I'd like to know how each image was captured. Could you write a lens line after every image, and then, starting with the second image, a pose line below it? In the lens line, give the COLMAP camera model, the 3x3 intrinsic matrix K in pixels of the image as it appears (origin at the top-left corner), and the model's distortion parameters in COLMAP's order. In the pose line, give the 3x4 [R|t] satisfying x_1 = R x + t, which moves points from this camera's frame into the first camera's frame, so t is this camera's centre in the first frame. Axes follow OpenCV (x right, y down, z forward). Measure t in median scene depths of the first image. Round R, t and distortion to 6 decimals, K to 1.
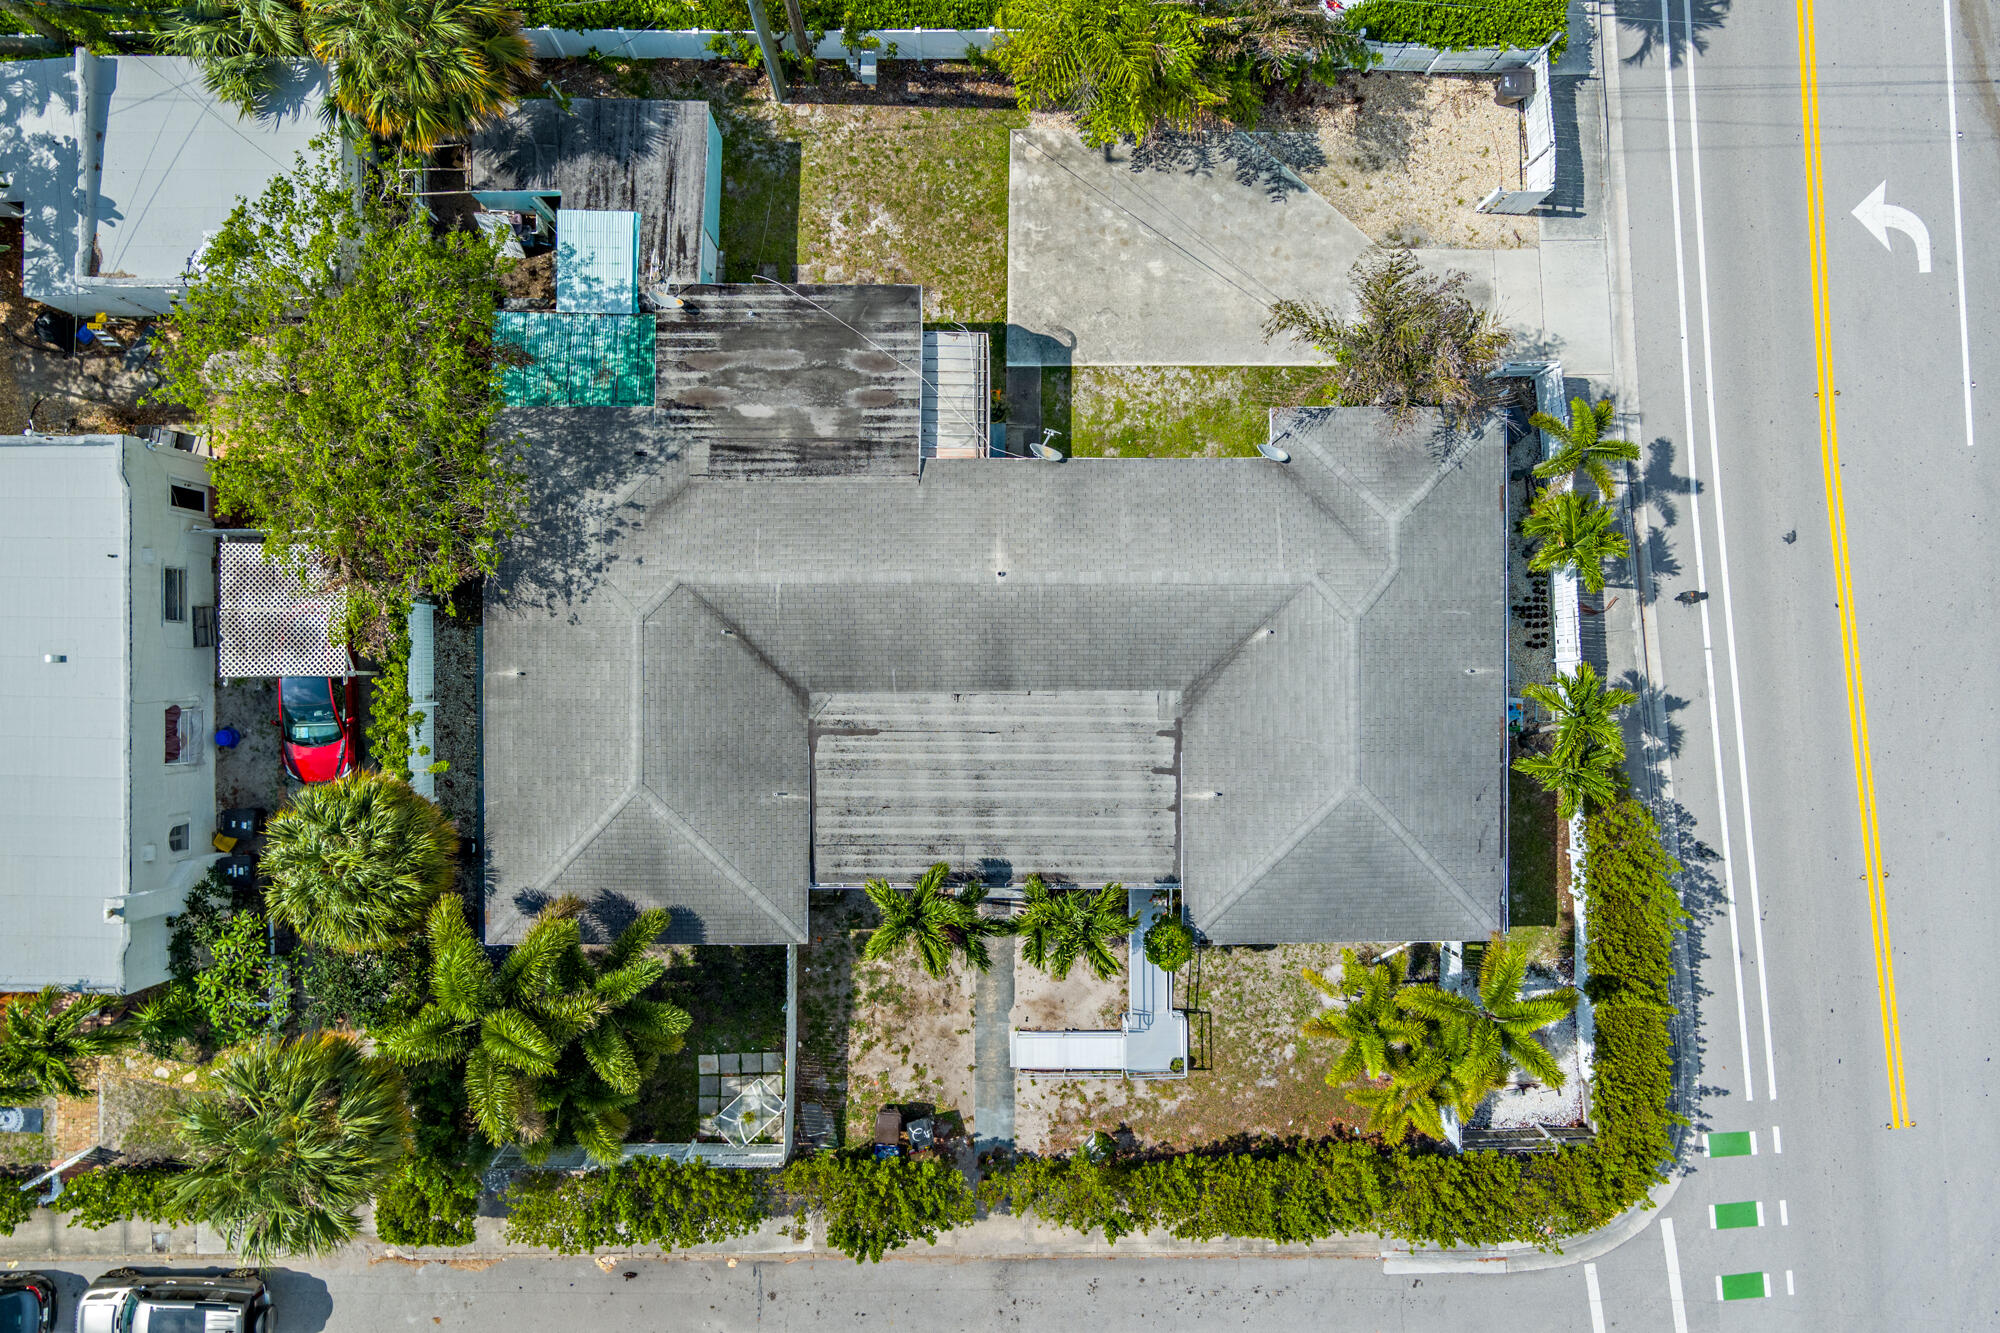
lens RADIAL K [[1584.4, 0, 1000.0], [0, 1584.4, 666.5], [0, 0, 1]] dist [-0.003362, 0.006798]
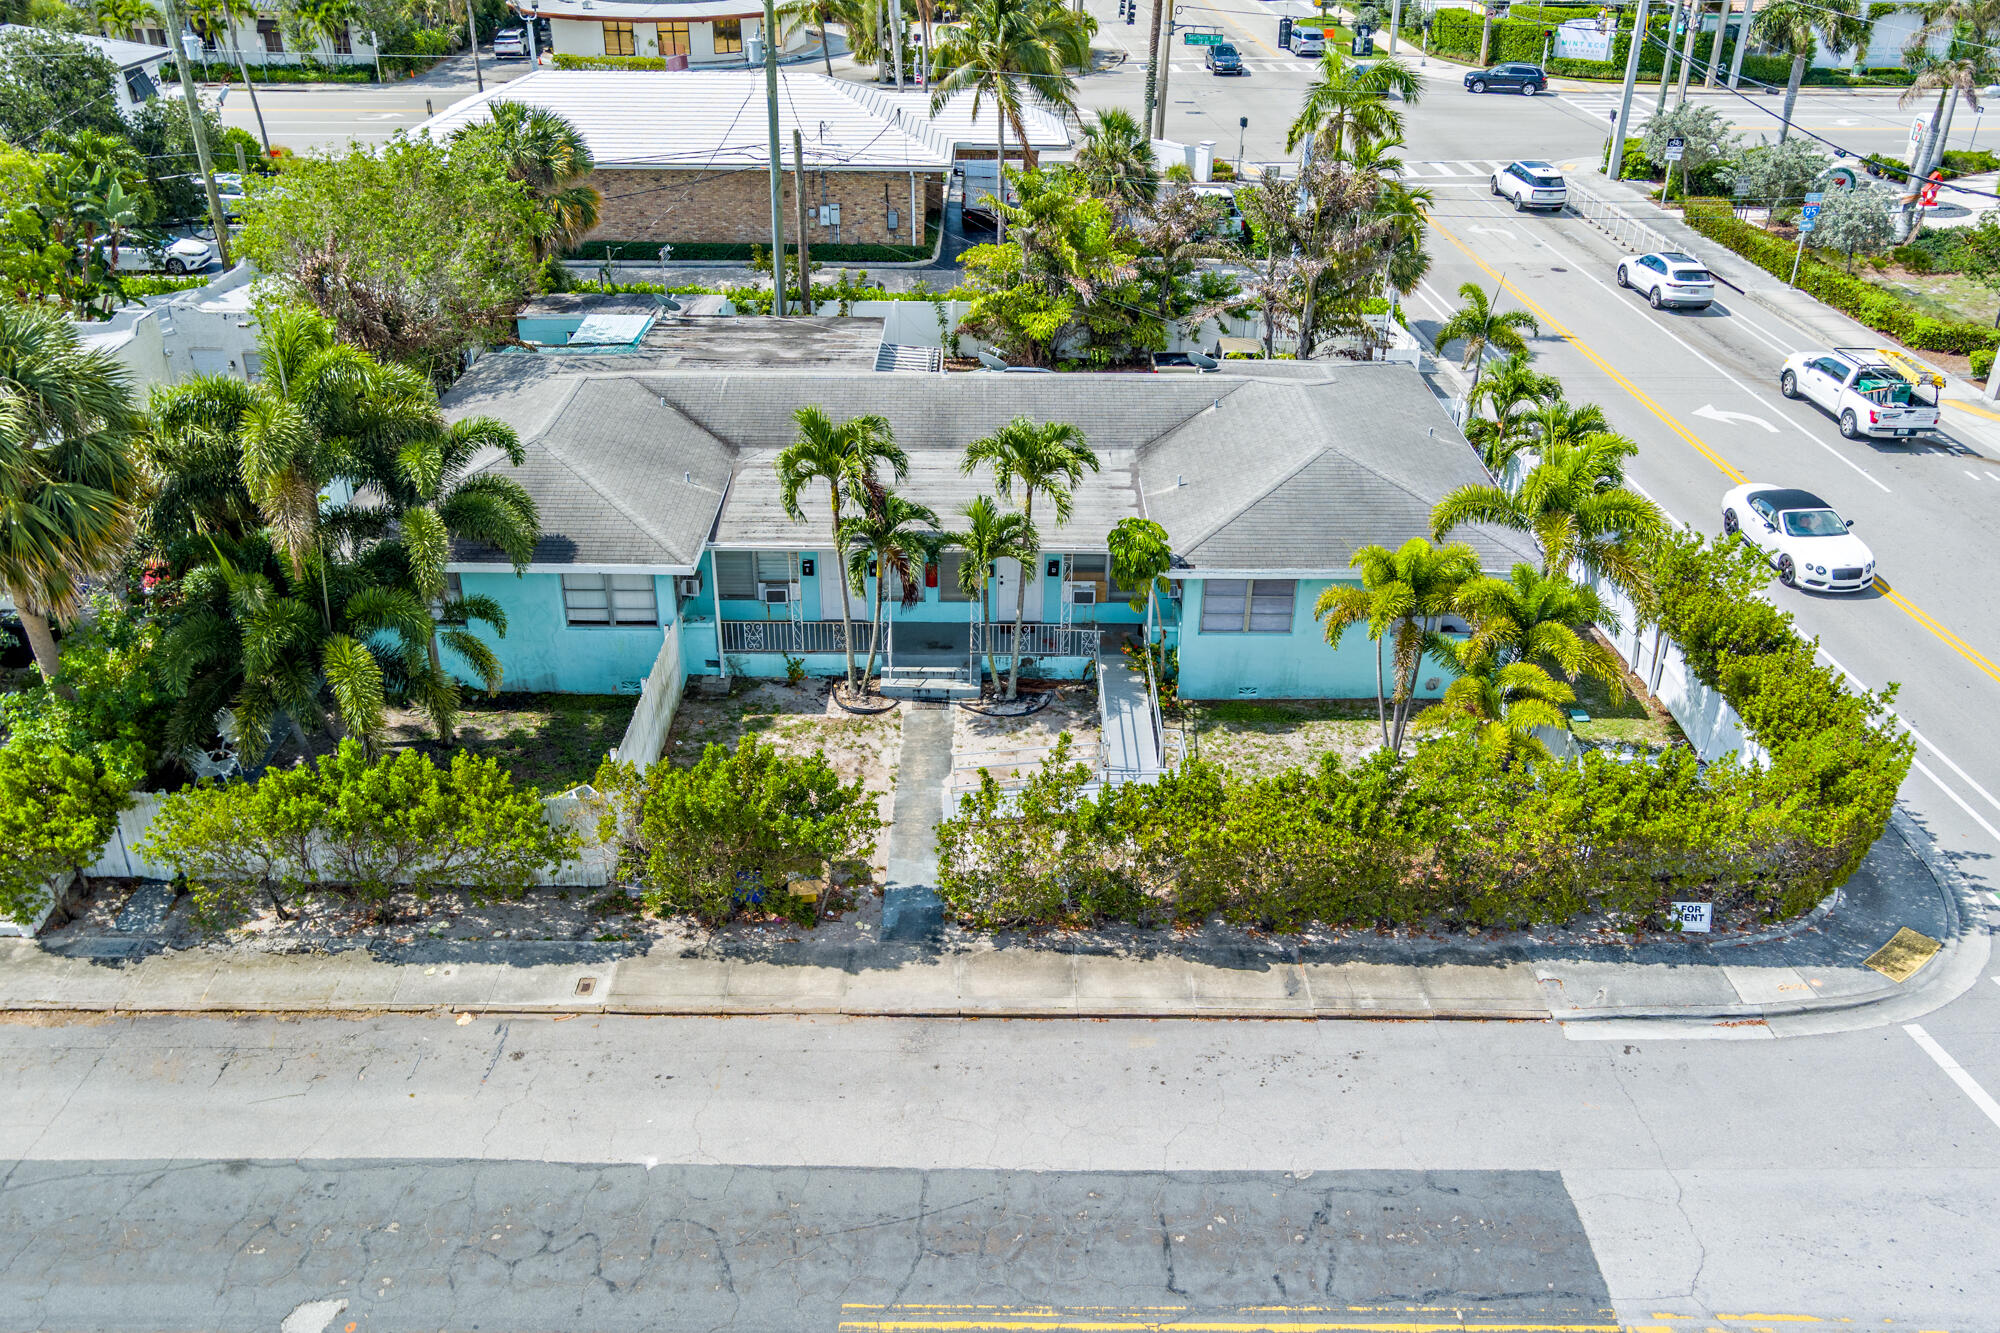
lens RADIAL K [[1554.5, 0, 982.1], [0, 1554.5, 685.6], [0, 0, 1]] dist [-0.004083, -0.007424]
pose [[0.999963, 0.003761, -0.007789, 0.029047], [-0.008620, 0.507114, -0.861836, 0.816278], [0.000709, 0.861871, 0.507128, 0.599507]]
